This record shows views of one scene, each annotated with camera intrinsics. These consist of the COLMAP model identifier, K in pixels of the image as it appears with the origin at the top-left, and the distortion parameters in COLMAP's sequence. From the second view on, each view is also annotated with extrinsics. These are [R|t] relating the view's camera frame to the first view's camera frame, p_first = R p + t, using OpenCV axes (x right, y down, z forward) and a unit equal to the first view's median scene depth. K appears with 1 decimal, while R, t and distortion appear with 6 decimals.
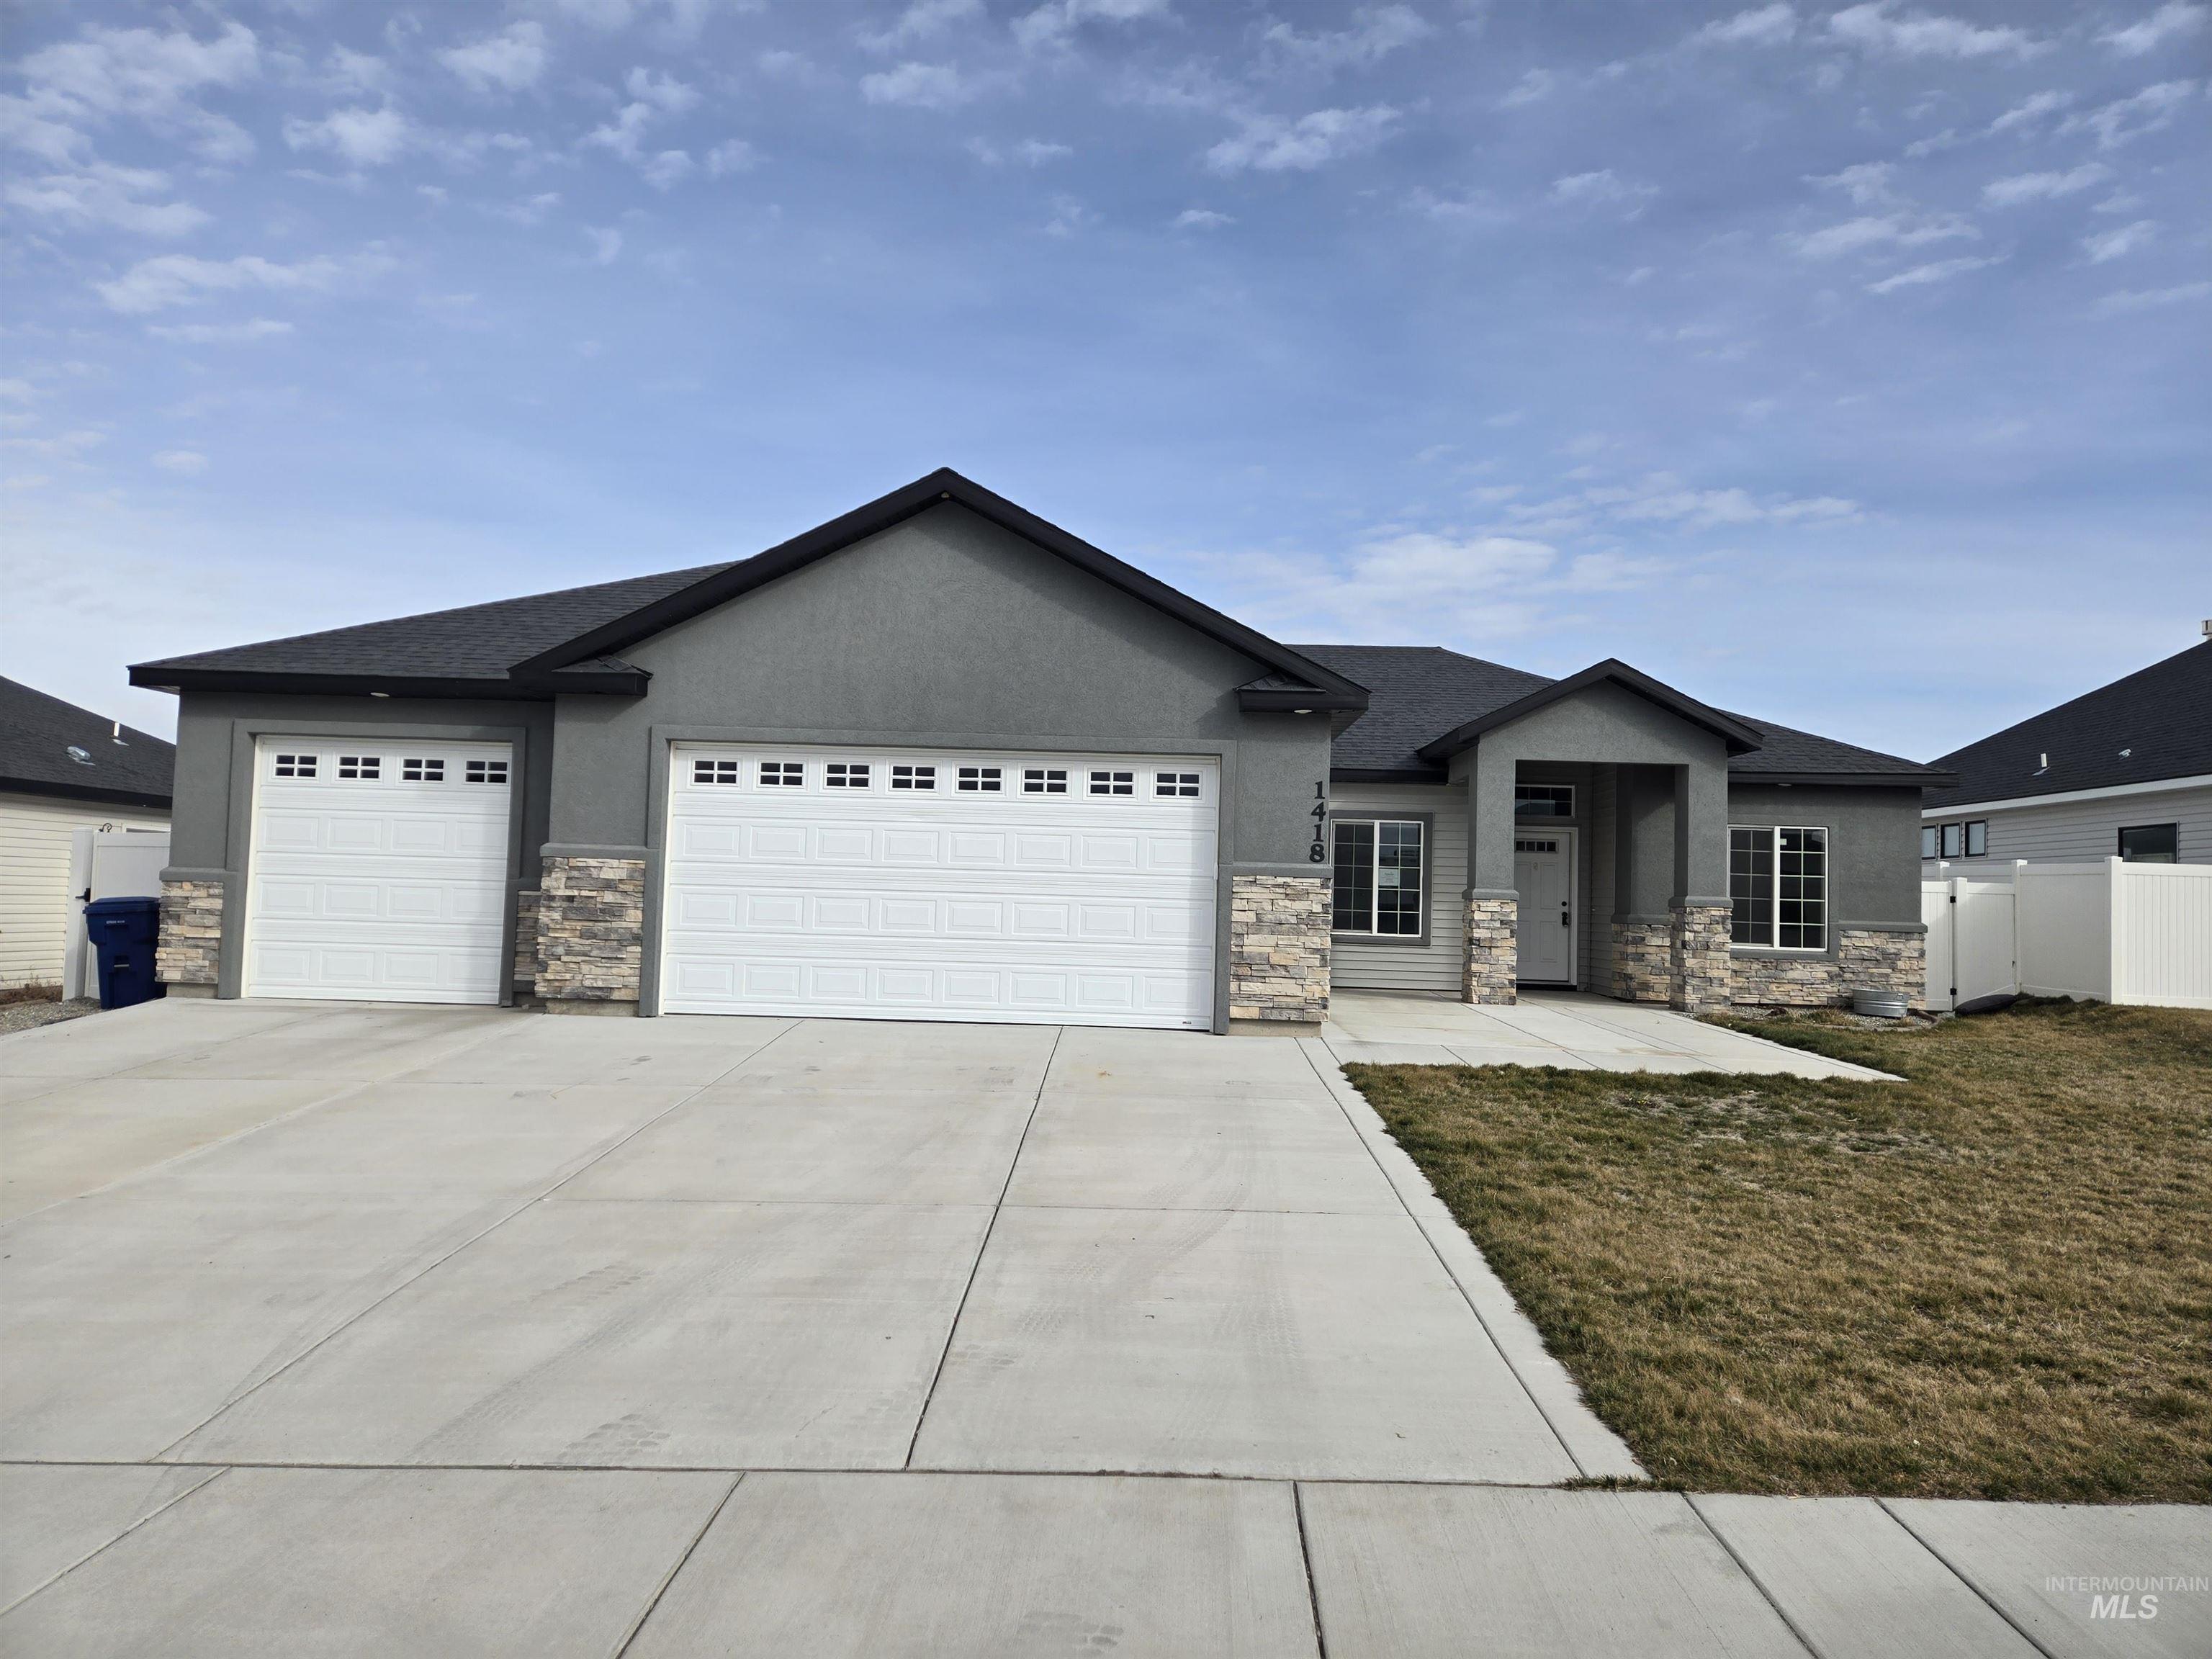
lens RADIAL K [[1466.6, 0, 1102.3], [0, 1466.6, 836.0], [0, 0, 1]] dist [0.085236, -0.075221]
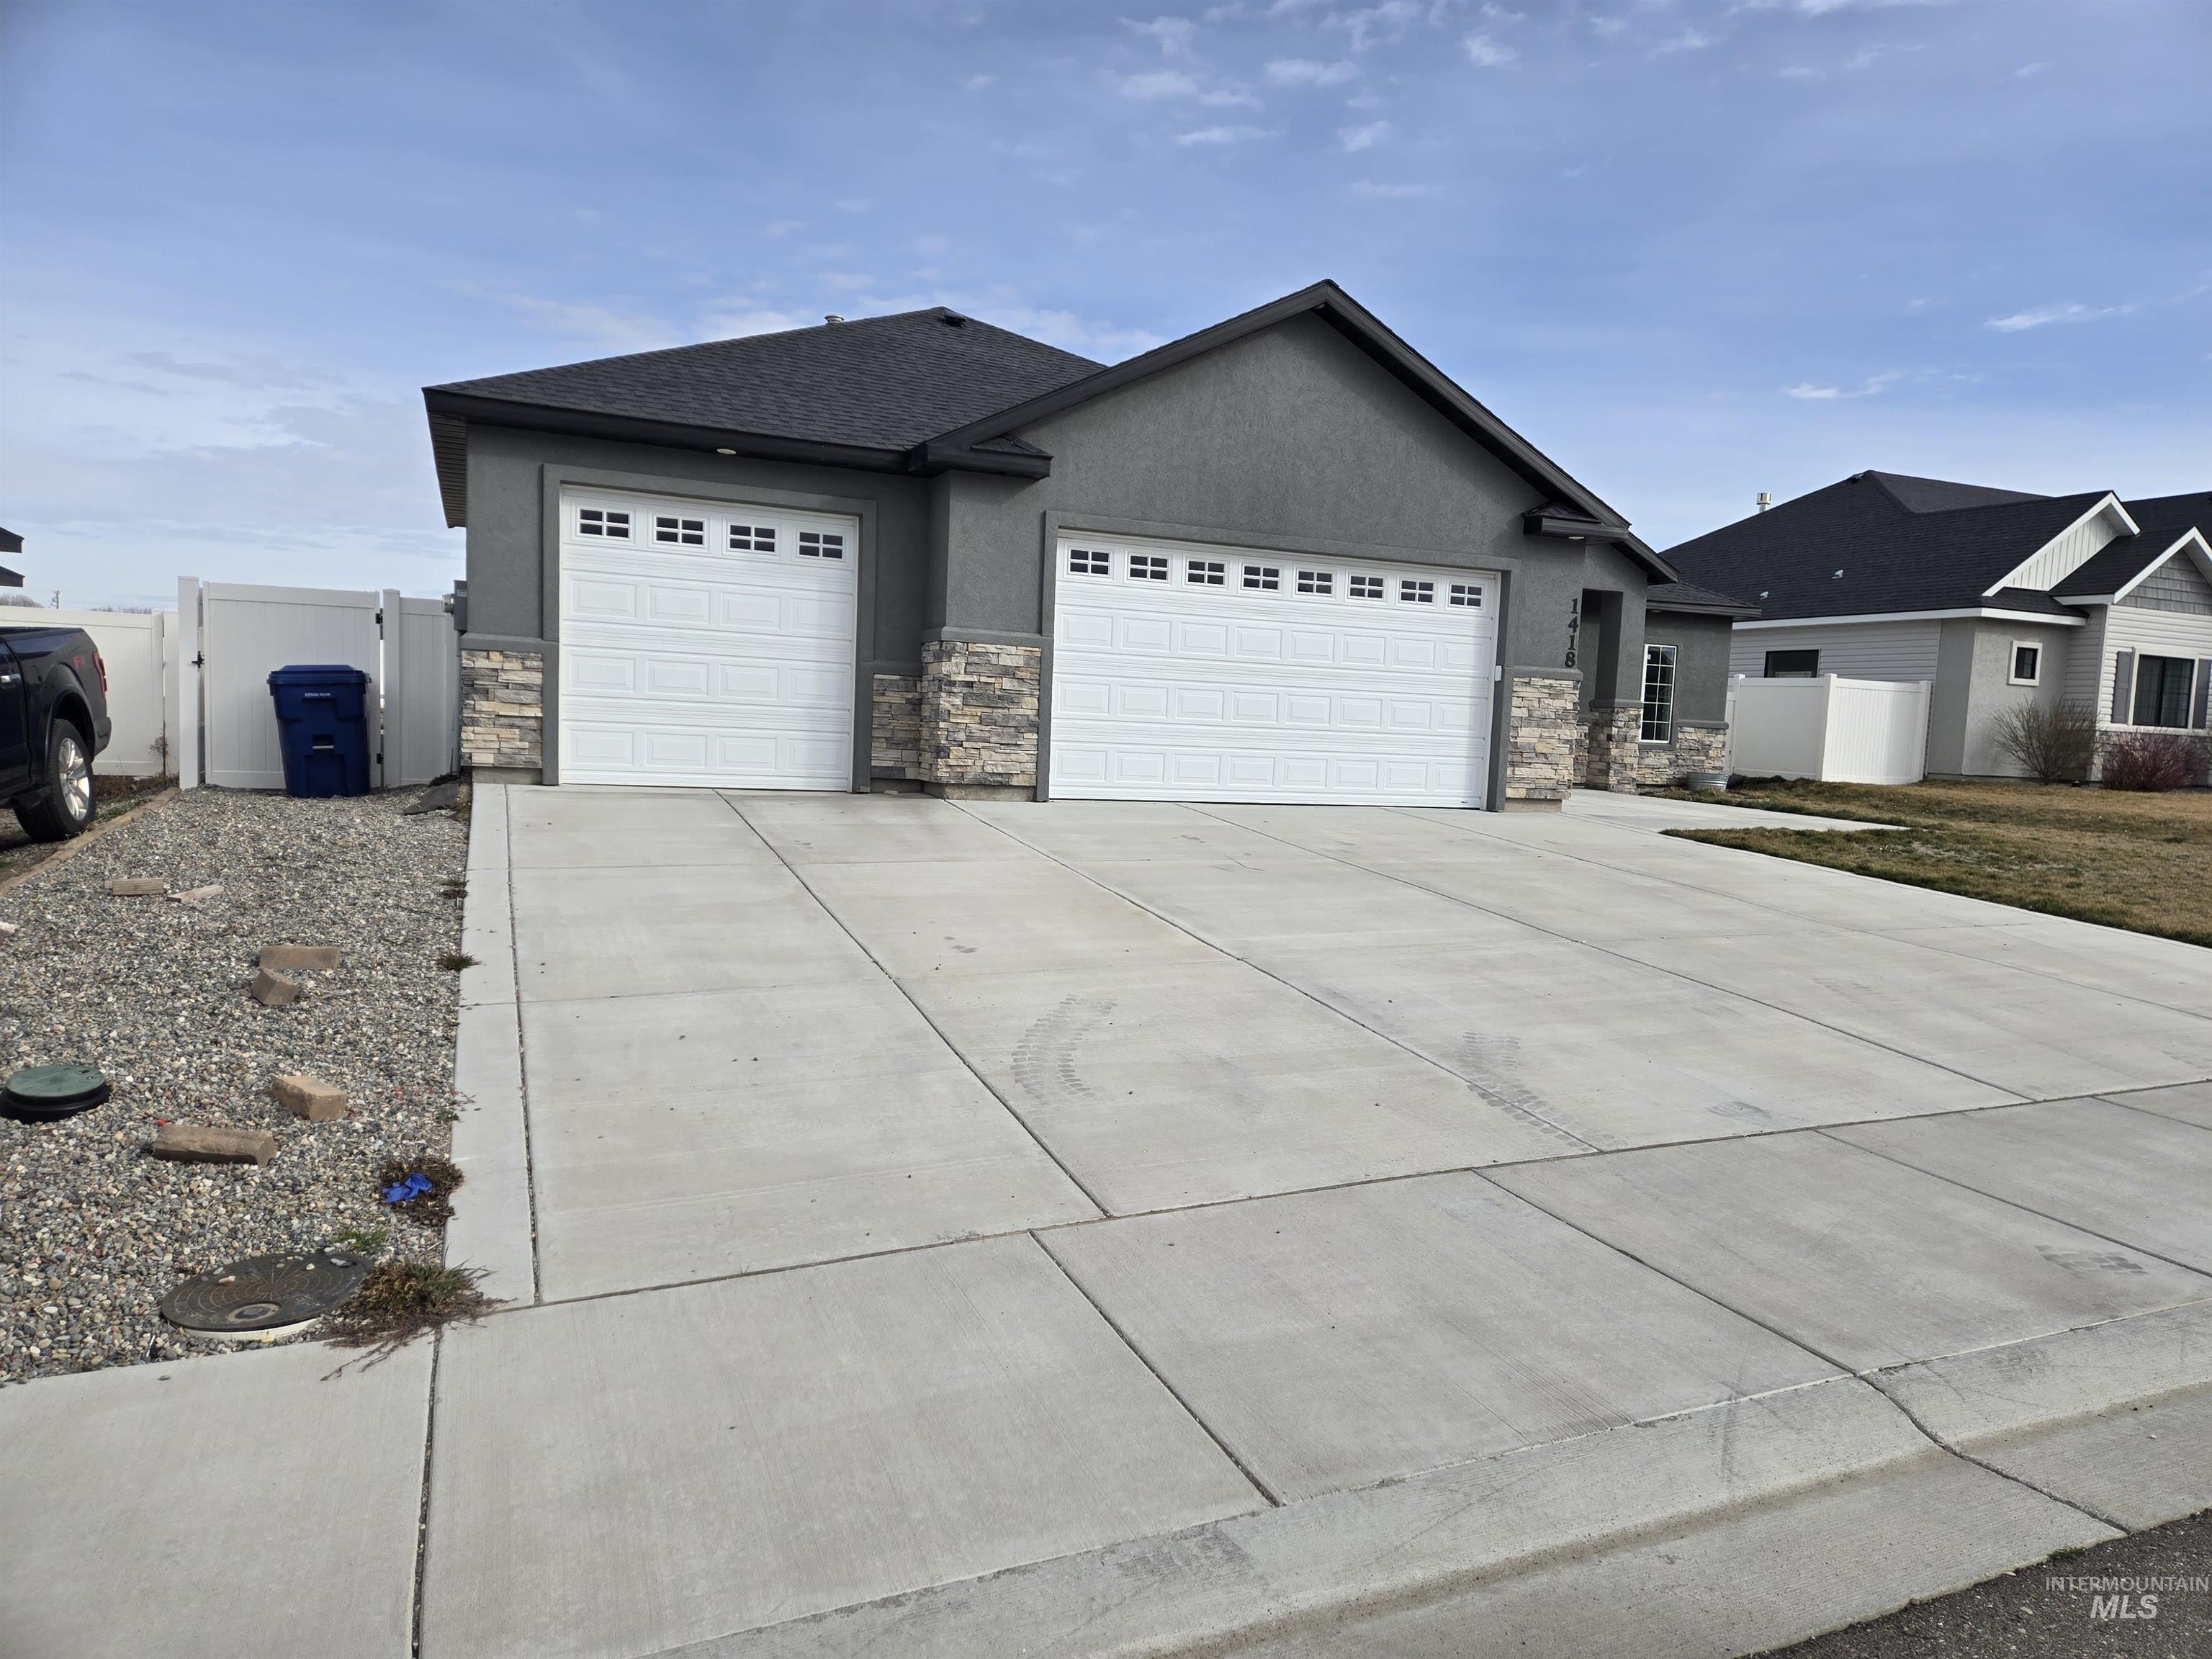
lens RADIAL K [[1448.2, 0, 1065.1], [0, 1448.2, 828.0], [0, 0, 1]] dist [0.137868, -0.290092]
pose [[0.905325, -0.018792, 0.424304, -0.706499], [-0.038876, 0.991160, 0.126846, 0.011666], [-0.422937, -0.131332, 0.896591, 0.085526]]
